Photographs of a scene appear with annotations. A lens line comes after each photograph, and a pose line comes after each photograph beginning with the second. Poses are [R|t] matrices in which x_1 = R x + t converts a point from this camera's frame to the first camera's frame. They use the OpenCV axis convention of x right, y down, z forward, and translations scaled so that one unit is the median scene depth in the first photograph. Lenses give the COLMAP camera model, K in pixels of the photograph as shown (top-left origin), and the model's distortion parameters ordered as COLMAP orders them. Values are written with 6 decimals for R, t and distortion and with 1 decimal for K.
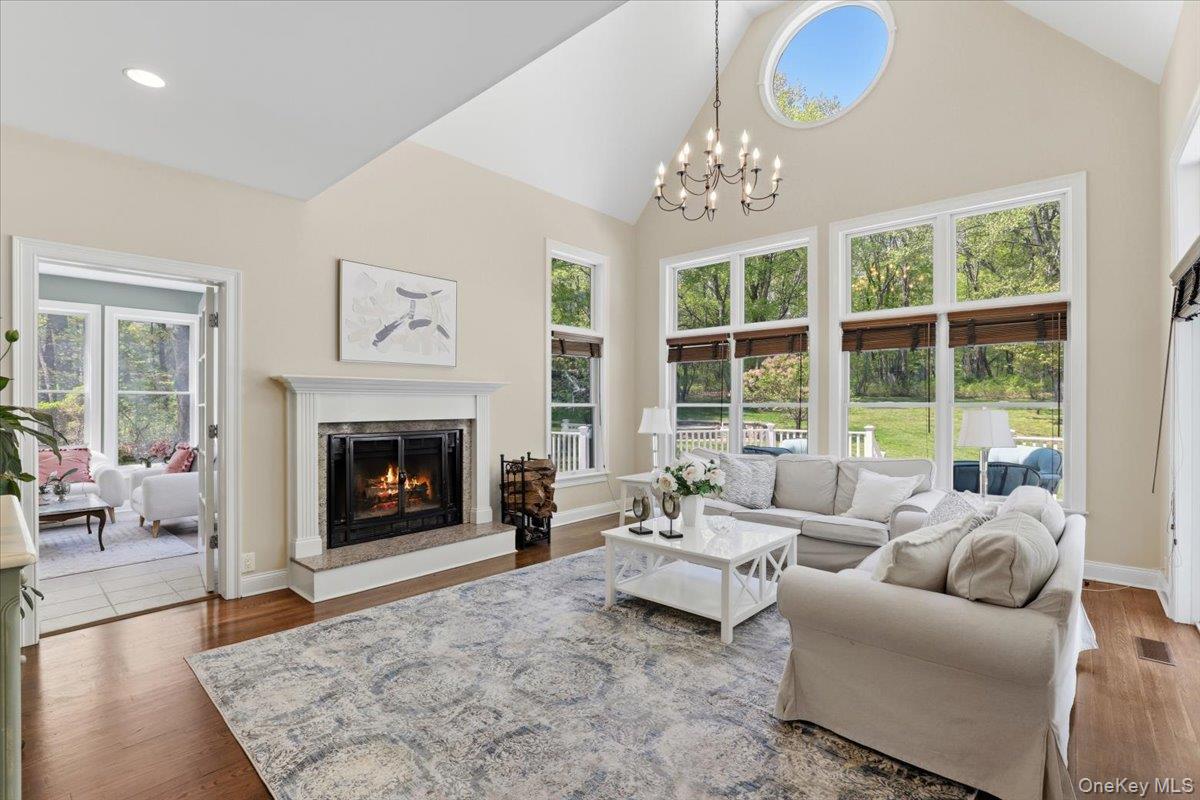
lens RADIAL K [[552.2, 0, 601.5], [0, 552.2, 404.4], [0, 0, 1]] dist [-0.019941, 0.000908]
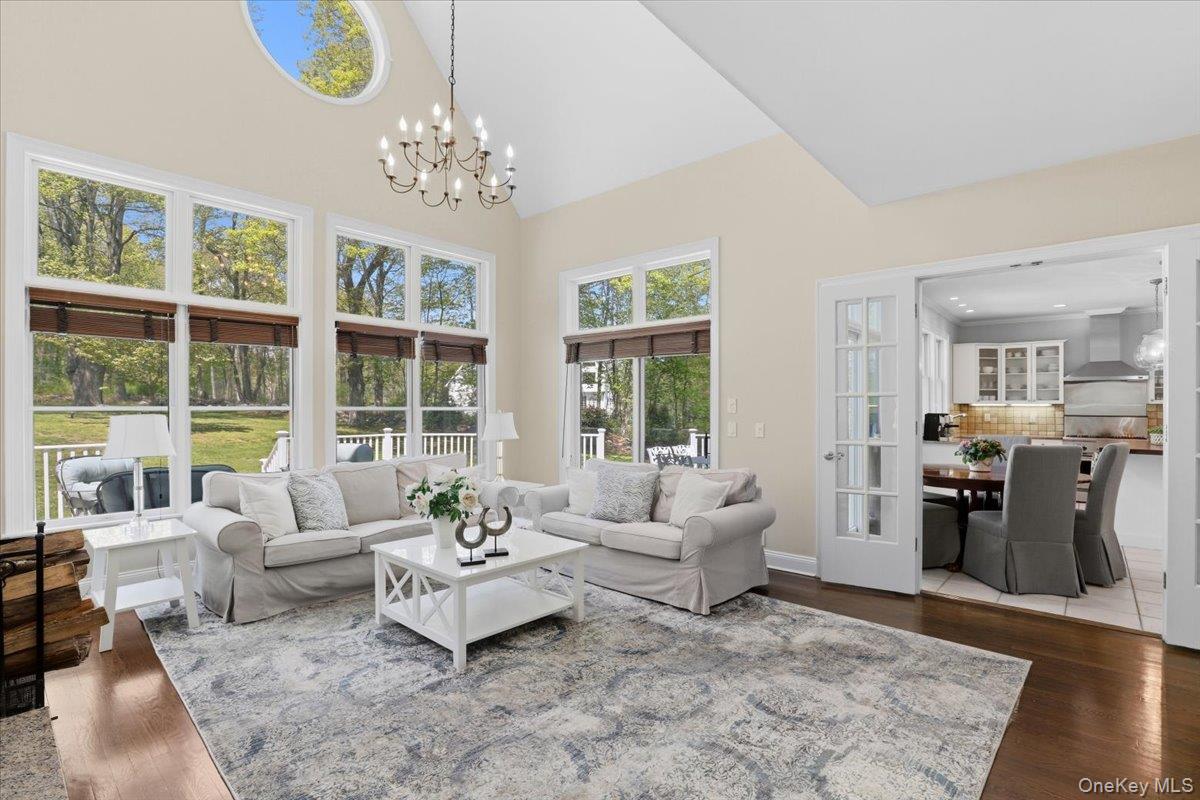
lens RADIAL K [[552.2, 0, 602.3], [0, 552.2, 405.8], [0, 0, 1]] dist [-0.019941, 0.000908]
pose [[0.013896, -0.002510, 0.999900, -0.591599], [-0.005361, 0.999982, 0.002585, -0.008652], [-0.999889, -0.005396, 0.013883, 0.615479]]
